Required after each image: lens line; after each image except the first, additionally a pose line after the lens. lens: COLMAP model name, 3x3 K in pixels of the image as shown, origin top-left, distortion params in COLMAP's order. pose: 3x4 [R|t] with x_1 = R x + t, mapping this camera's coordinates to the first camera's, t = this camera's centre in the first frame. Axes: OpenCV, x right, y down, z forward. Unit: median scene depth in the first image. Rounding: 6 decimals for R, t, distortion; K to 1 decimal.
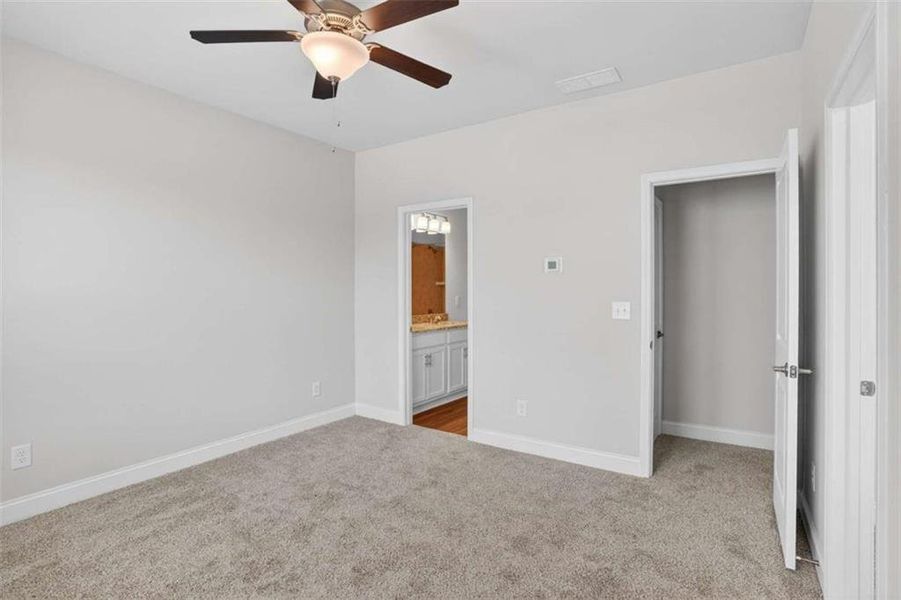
lens RADIAL K [[451.5, 0, 447.0], [0, 451.5, 294.6], [0, 0, 1]] dist [-0.000584, -0.000174]
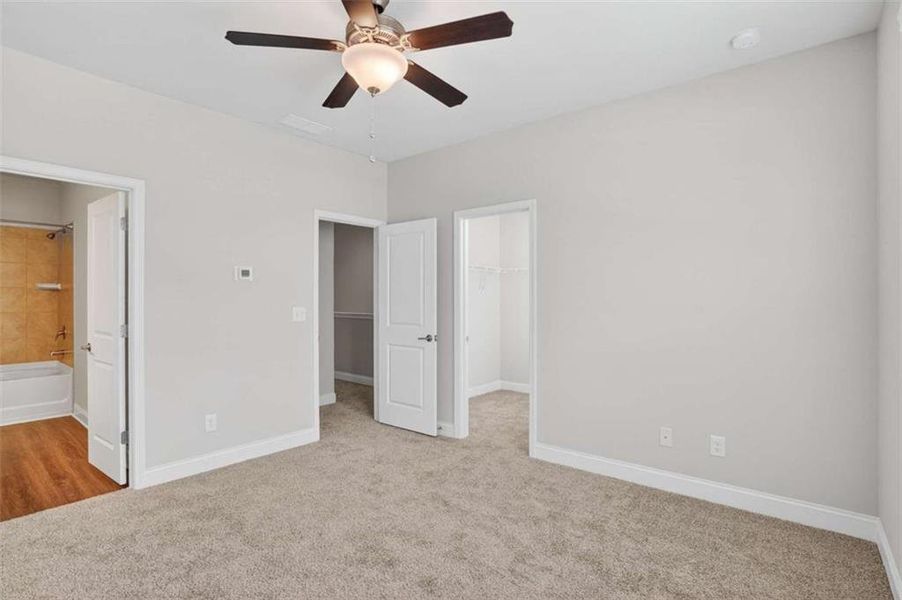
lens RADIAL K [[452.0, 0, 447.5], [0, 452.0, 294.6], [0, 0, 1]] dist [-0.000584, -0.000174]
pose [[0.119954, 0.005988, 0.992761, -0.811405], [0.006865, 0.999953, -0.006861, -0.006492], [-0.992756, 0.007638, 0.119907, 0.459557]]
